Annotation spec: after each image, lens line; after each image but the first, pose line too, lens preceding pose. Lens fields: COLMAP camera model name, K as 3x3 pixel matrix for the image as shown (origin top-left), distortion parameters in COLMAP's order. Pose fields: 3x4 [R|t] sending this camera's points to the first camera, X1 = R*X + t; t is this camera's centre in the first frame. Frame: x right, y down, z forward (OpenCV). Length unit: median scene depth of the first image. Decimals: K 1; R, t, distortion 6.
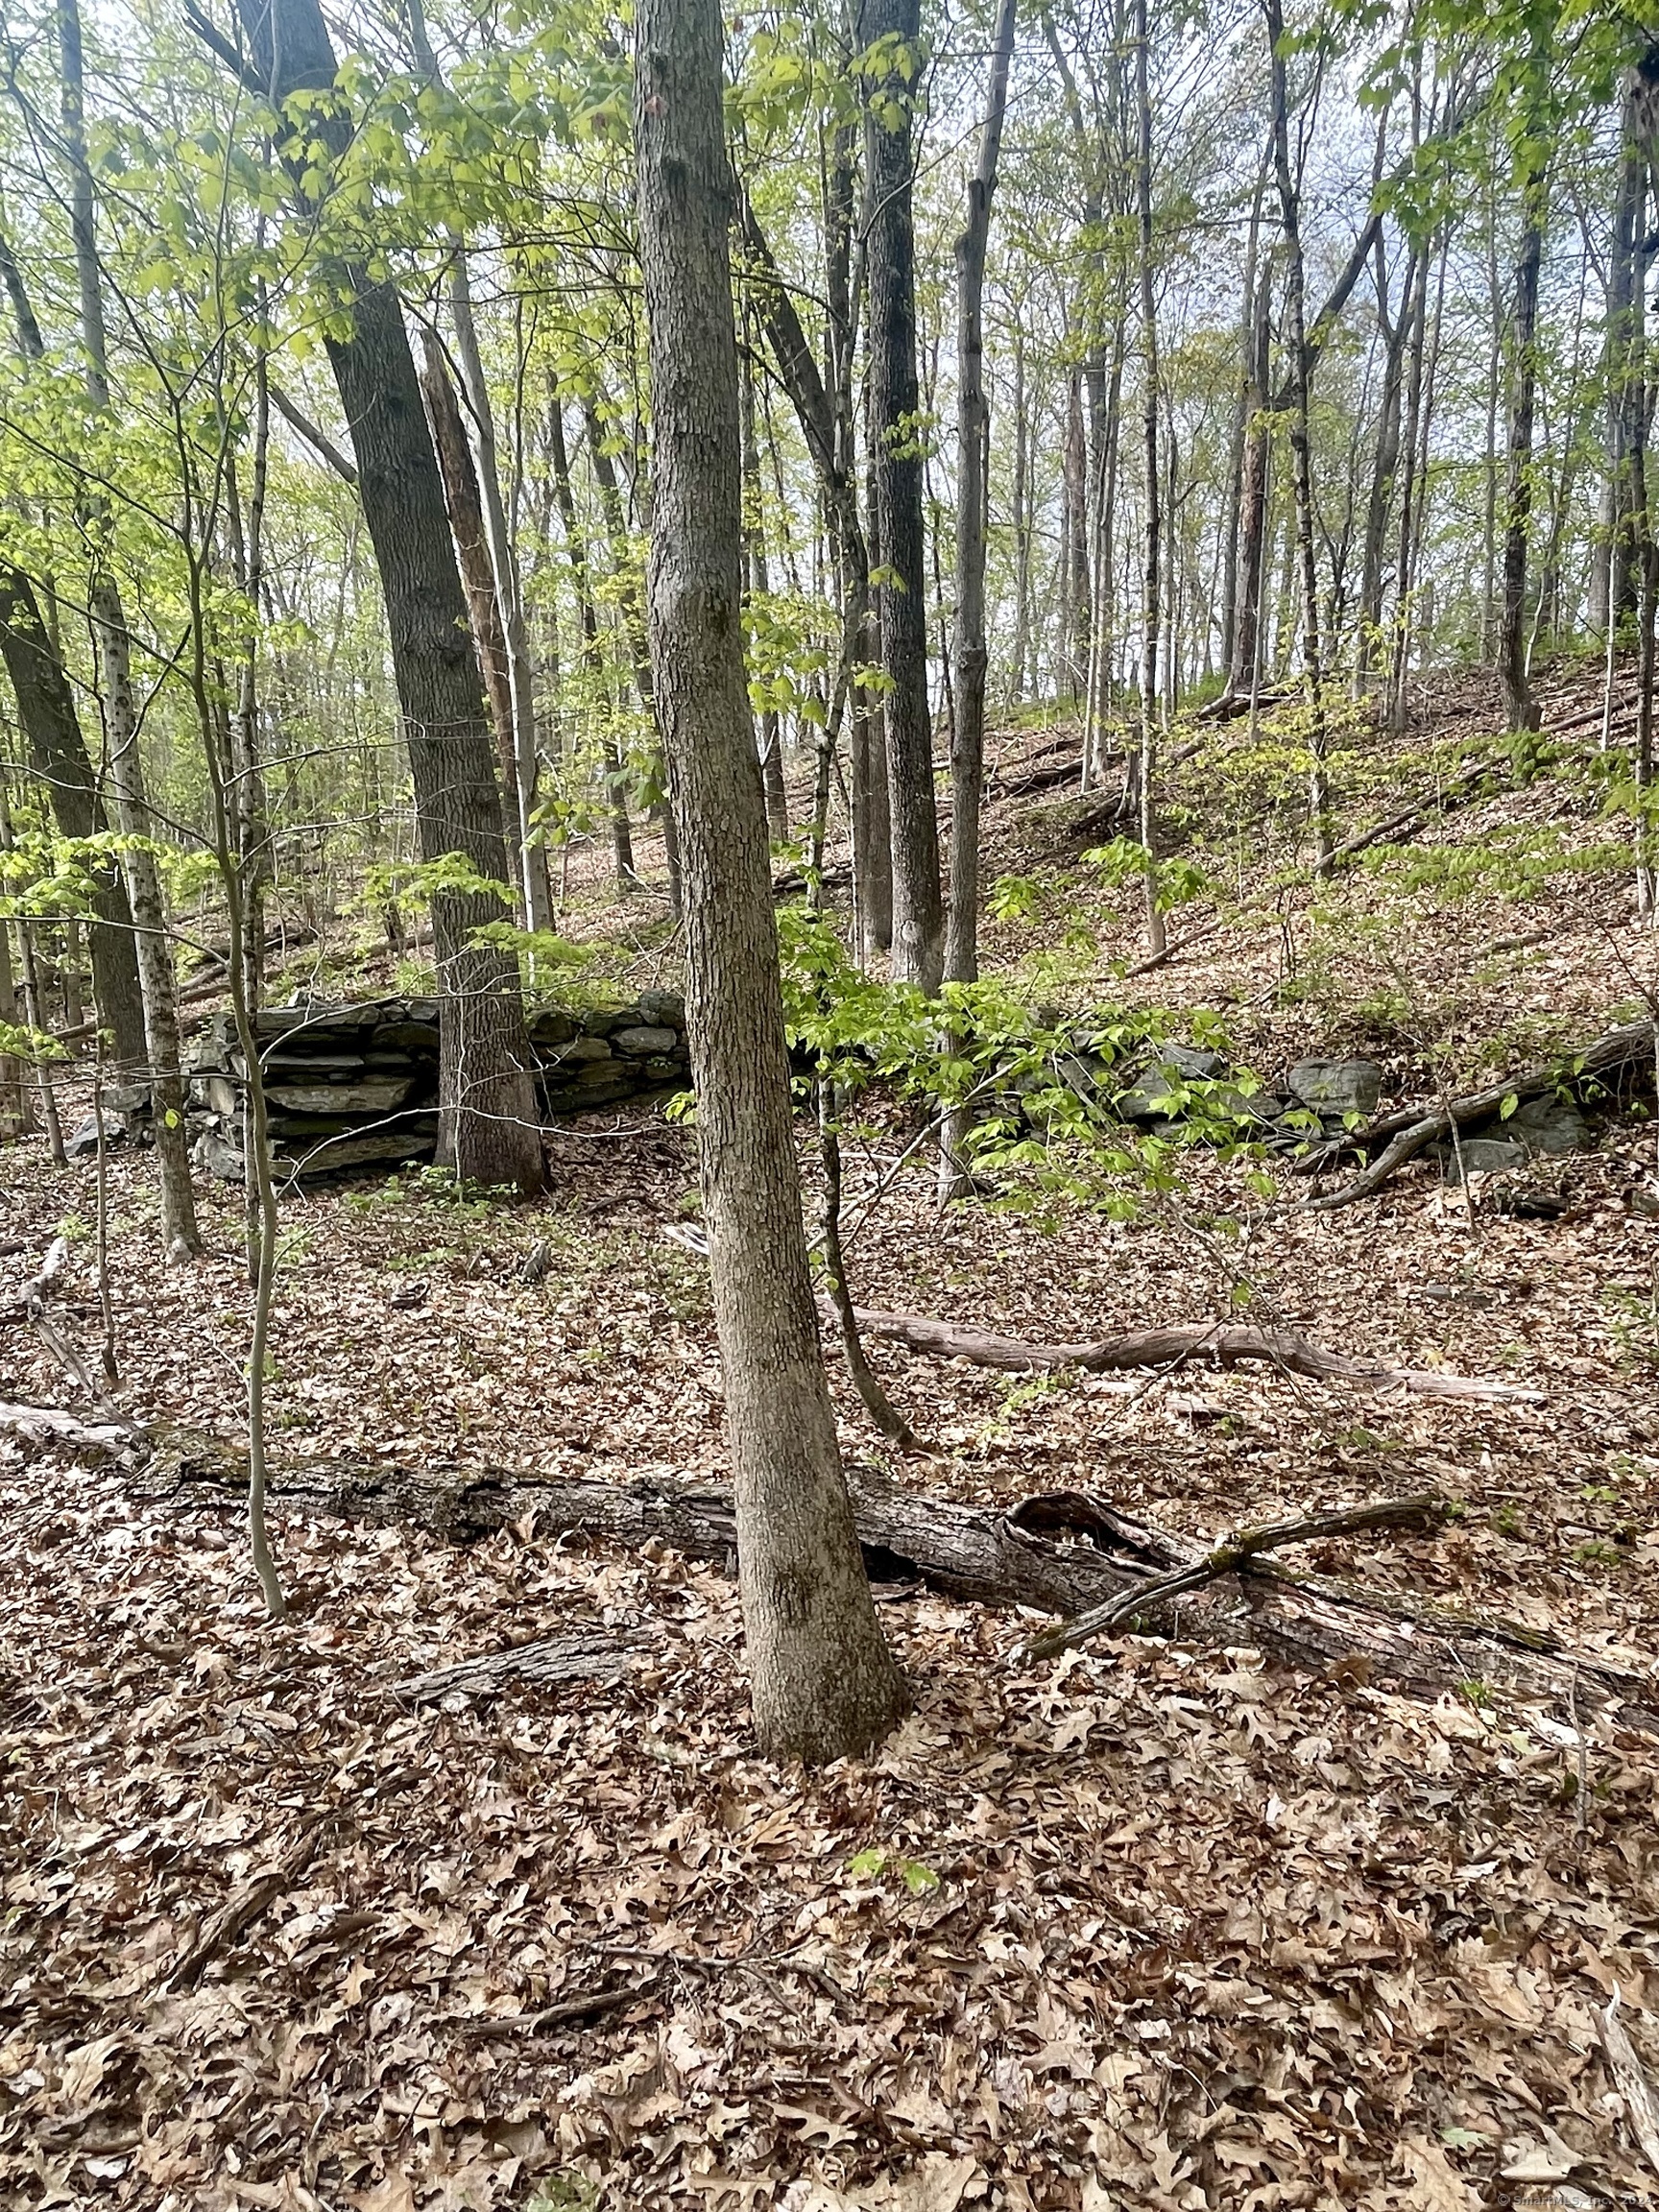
lens RADIAL K [[1437.2, 0, 837.9], [0, 1437.2, 1110.3], [0, 0, 1]] dist [-0.000012, -0.000886]
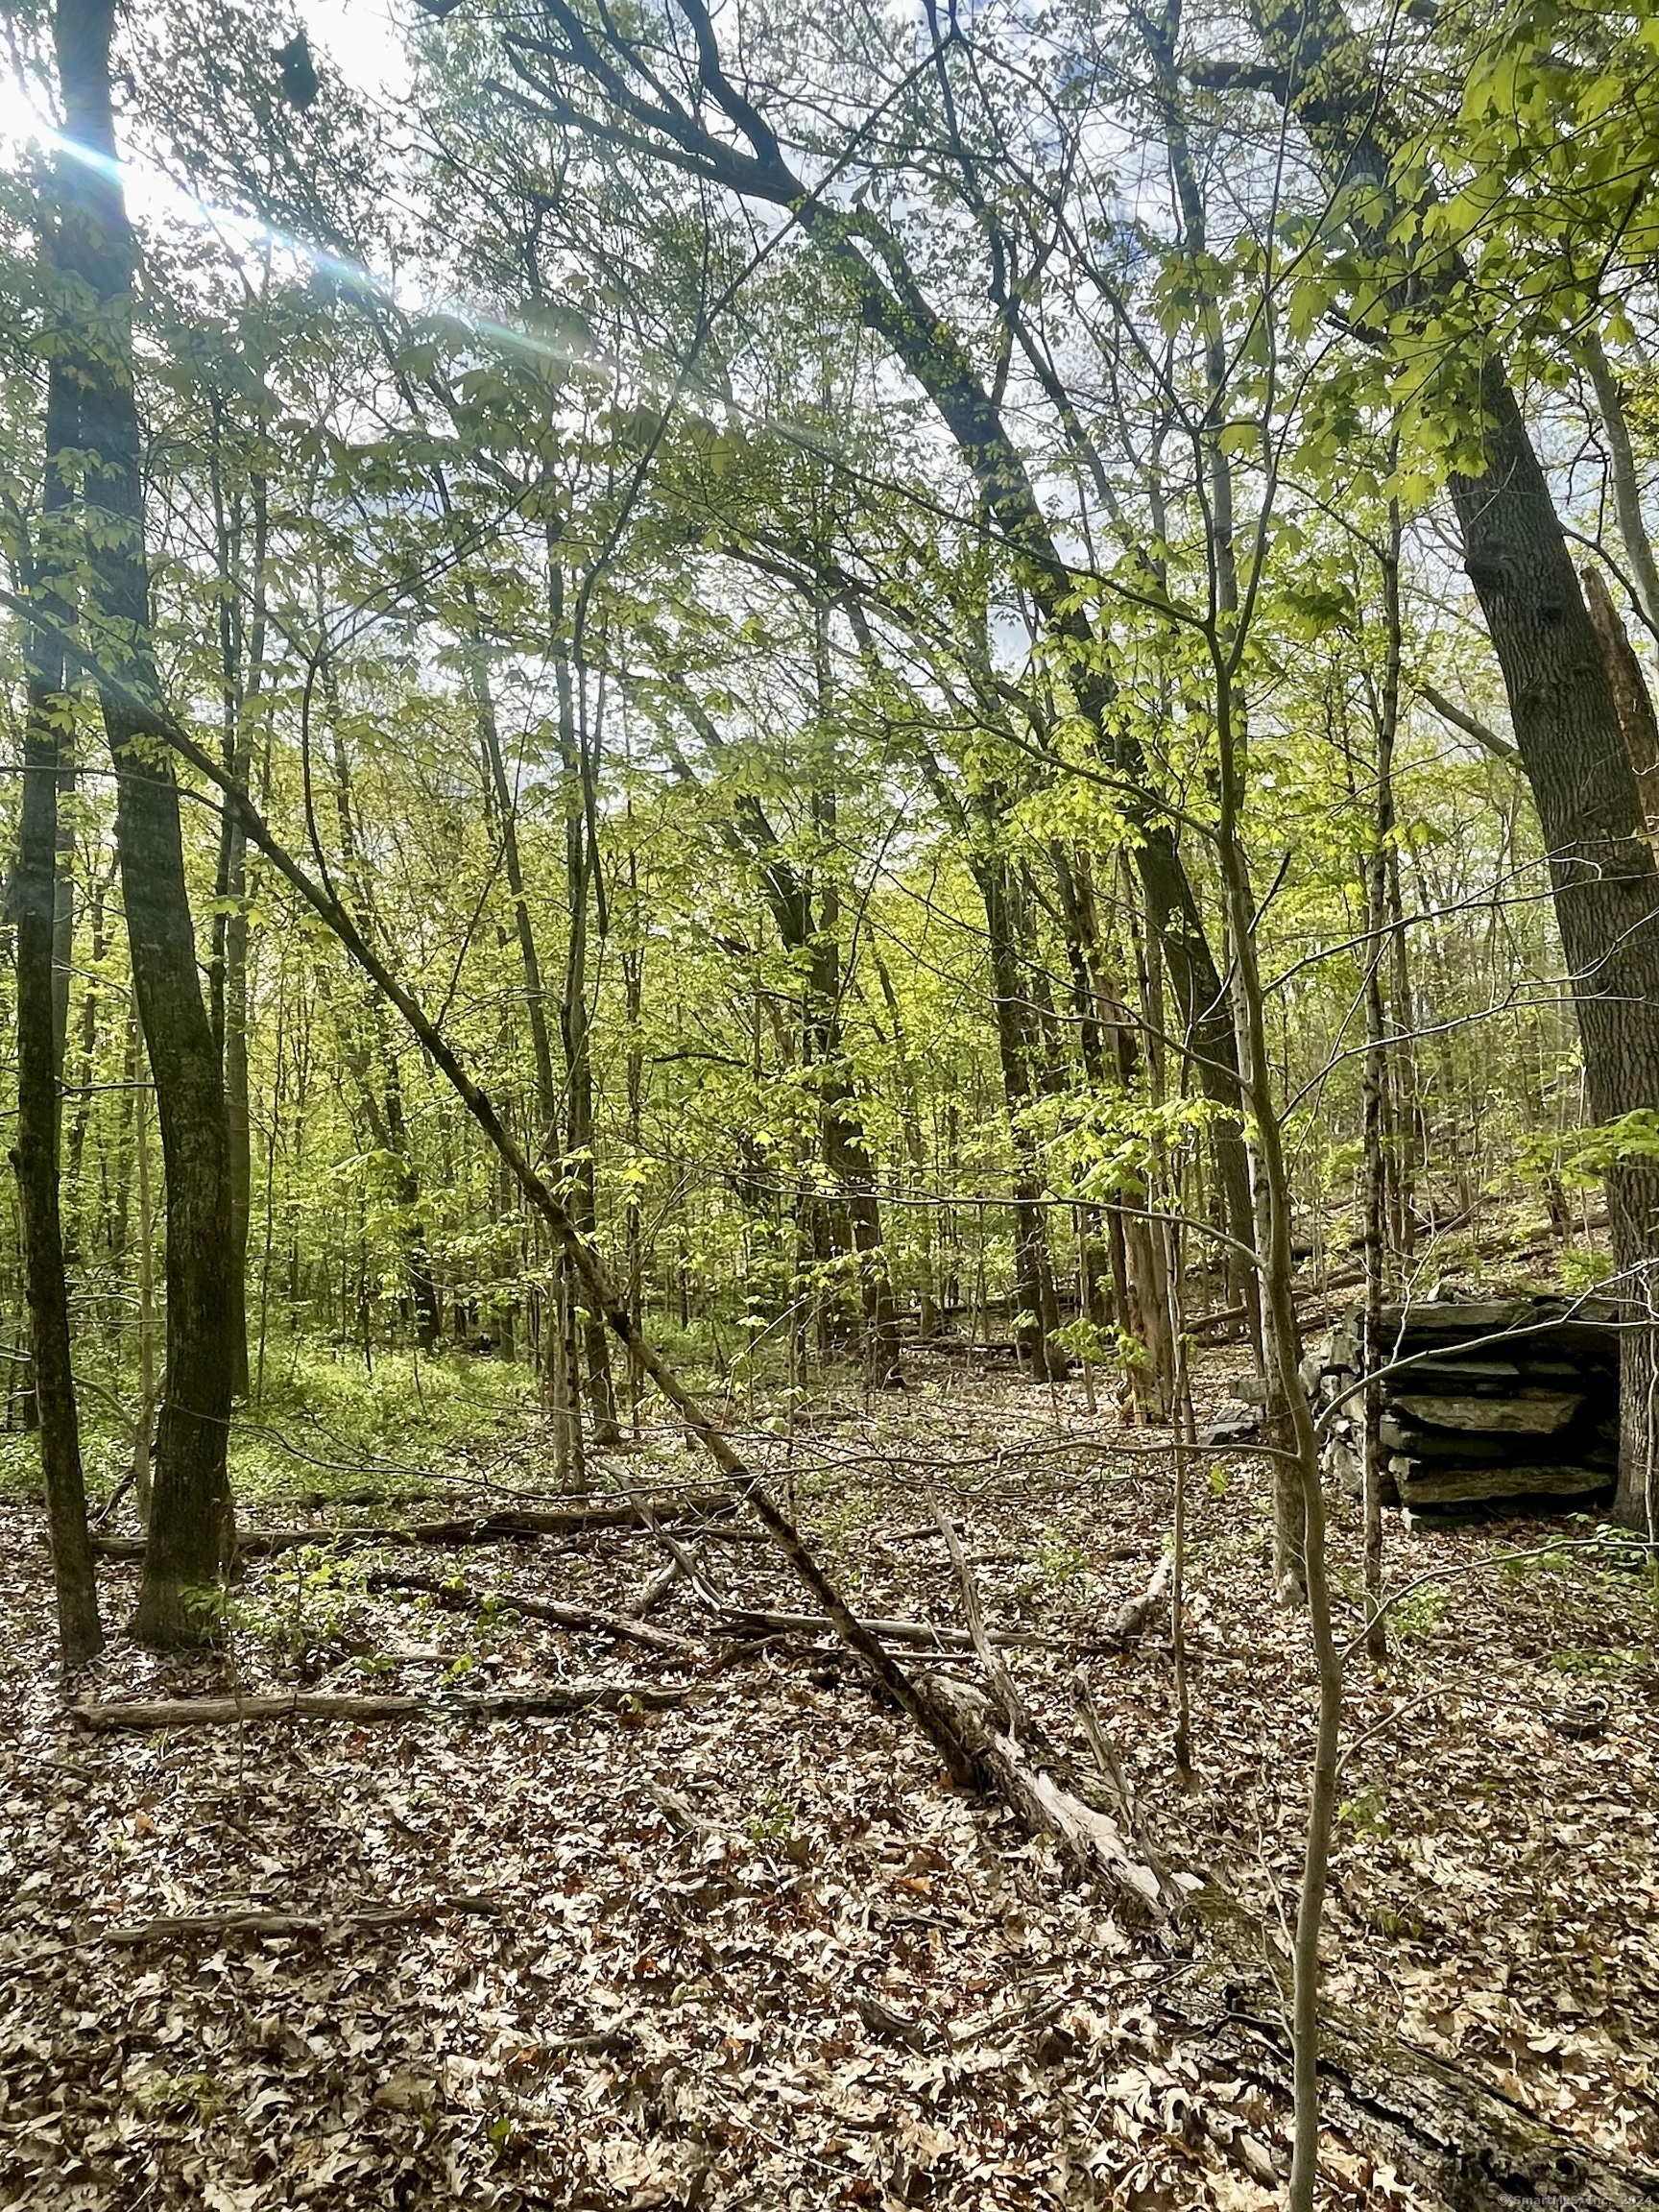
lens RADIAL K [[1437.2, 0, 839.4], [0, 1437.2, 1115.7], [0, 0, 1]] dist [-0.000012, -0.000886]
pose [[0.724159, -0.061044, -0.686926, -0.056006], [-0.071972, 0.983946, -0.163312, -0.023518], [0.685867, 0.167703, 0.708140, 0.189862]]
